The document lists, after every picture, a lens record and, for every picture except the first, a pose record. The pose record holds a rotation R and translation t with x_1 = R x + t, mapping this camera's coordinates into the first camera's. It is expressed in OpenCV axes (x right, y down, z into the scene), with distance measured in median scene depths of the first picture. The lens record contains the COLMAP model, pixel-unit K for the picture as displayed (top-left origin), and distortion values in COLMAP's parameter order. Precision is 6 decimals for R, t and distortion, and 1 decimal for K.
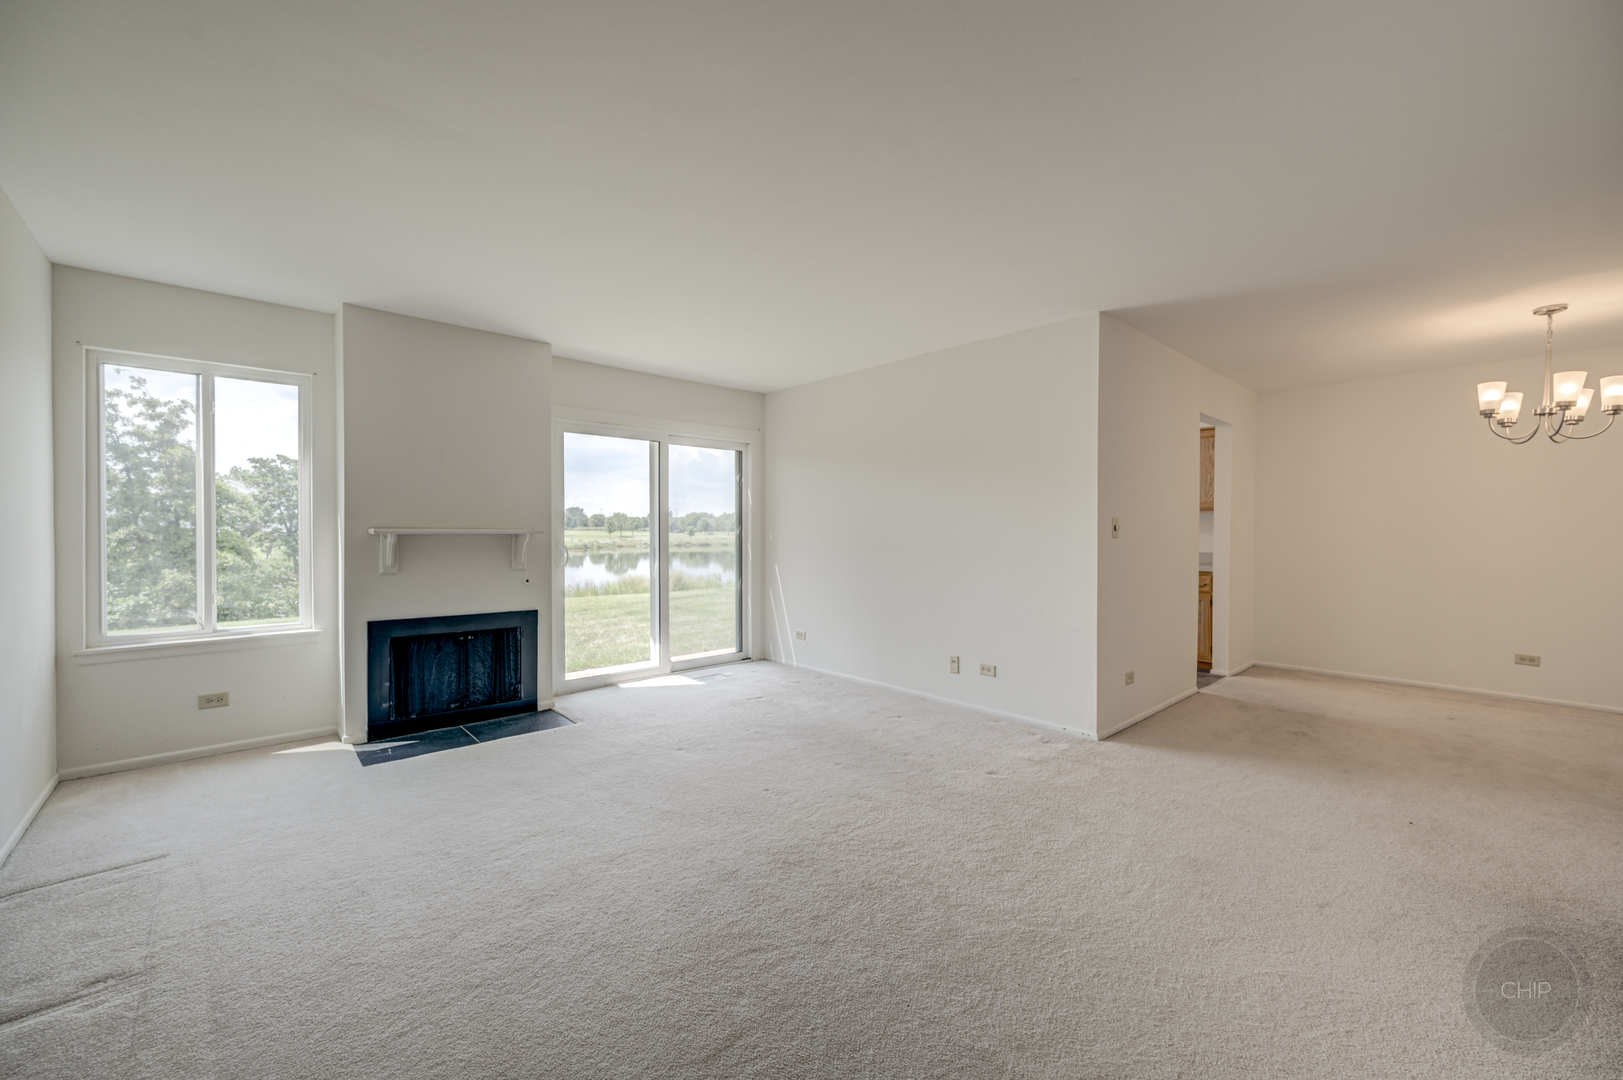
lens RADIAL K [[641.5, 0, 811.5], [0, 641.5, 534.9], [0, 0, 1]] dist [-0.003246, -0.000459]
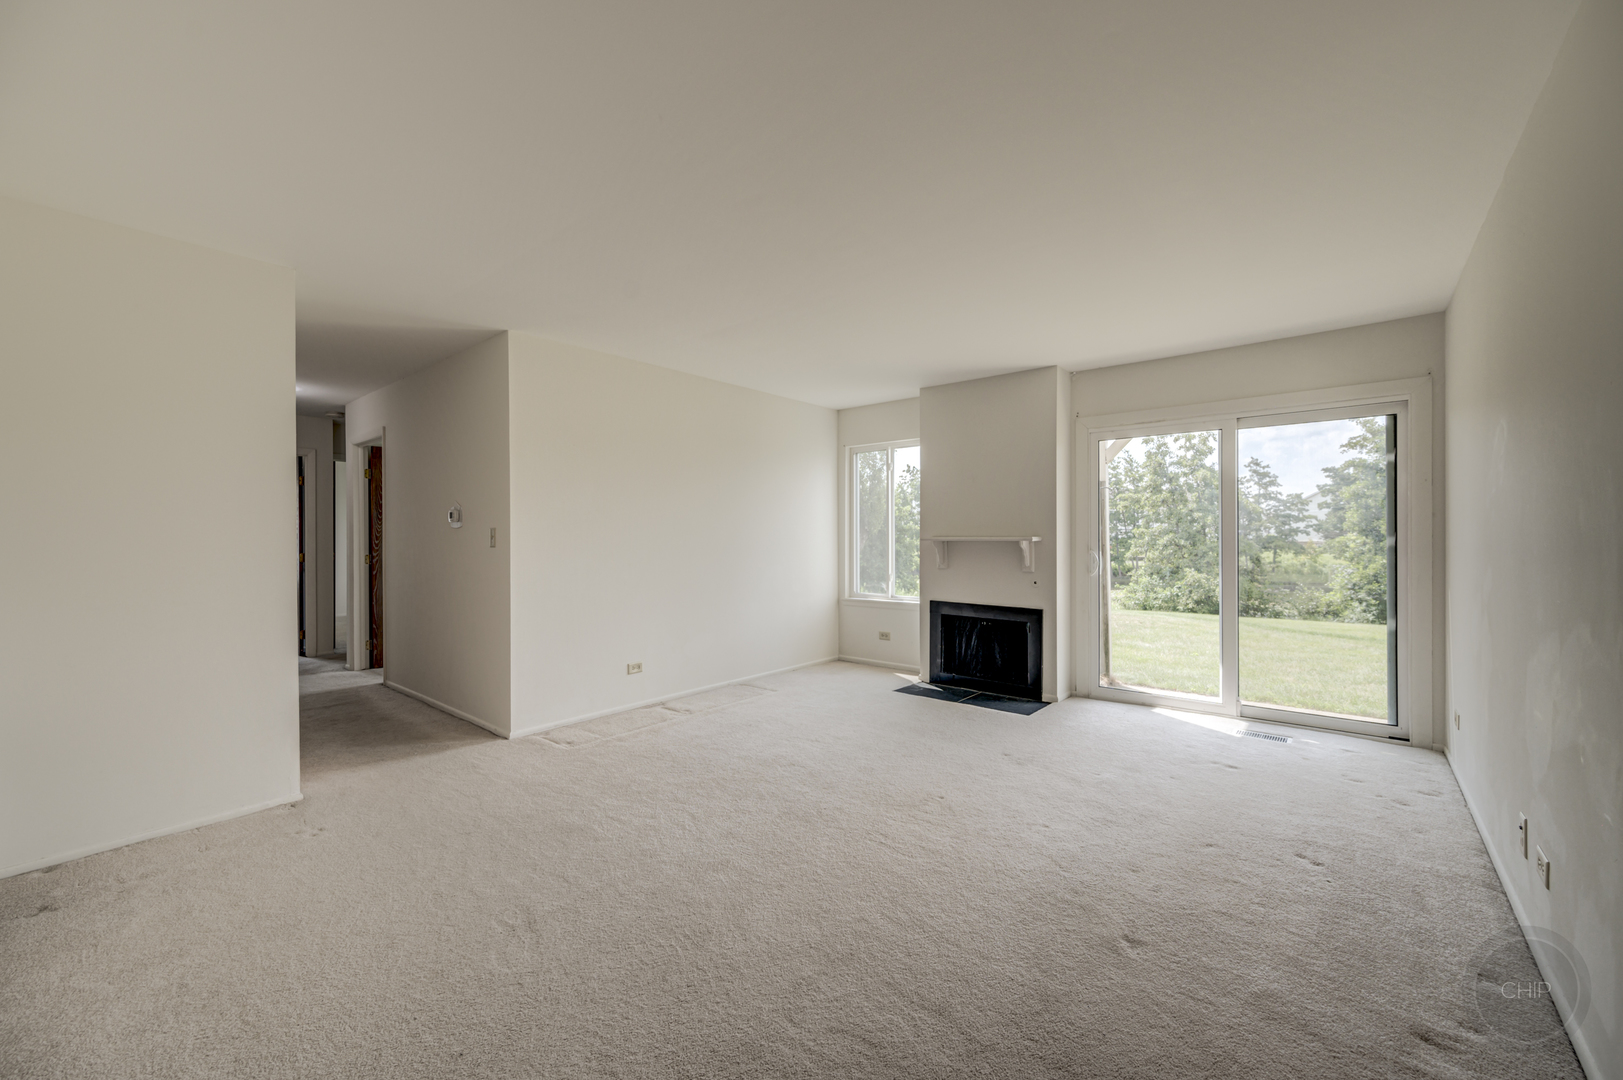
lens RADIAL K [[634.8, 0, 811.5], [0, 634.8, 540.0], [0, 0, 1]] dist [0.003587, 0.000093]
pose [[0.137734, 0.002230, -0.990467, 0.128616], [-0.004764, 0.999987, 0.001589, -0.000799], [0.990458, 0.004500, 0.137743, 0.095704]]
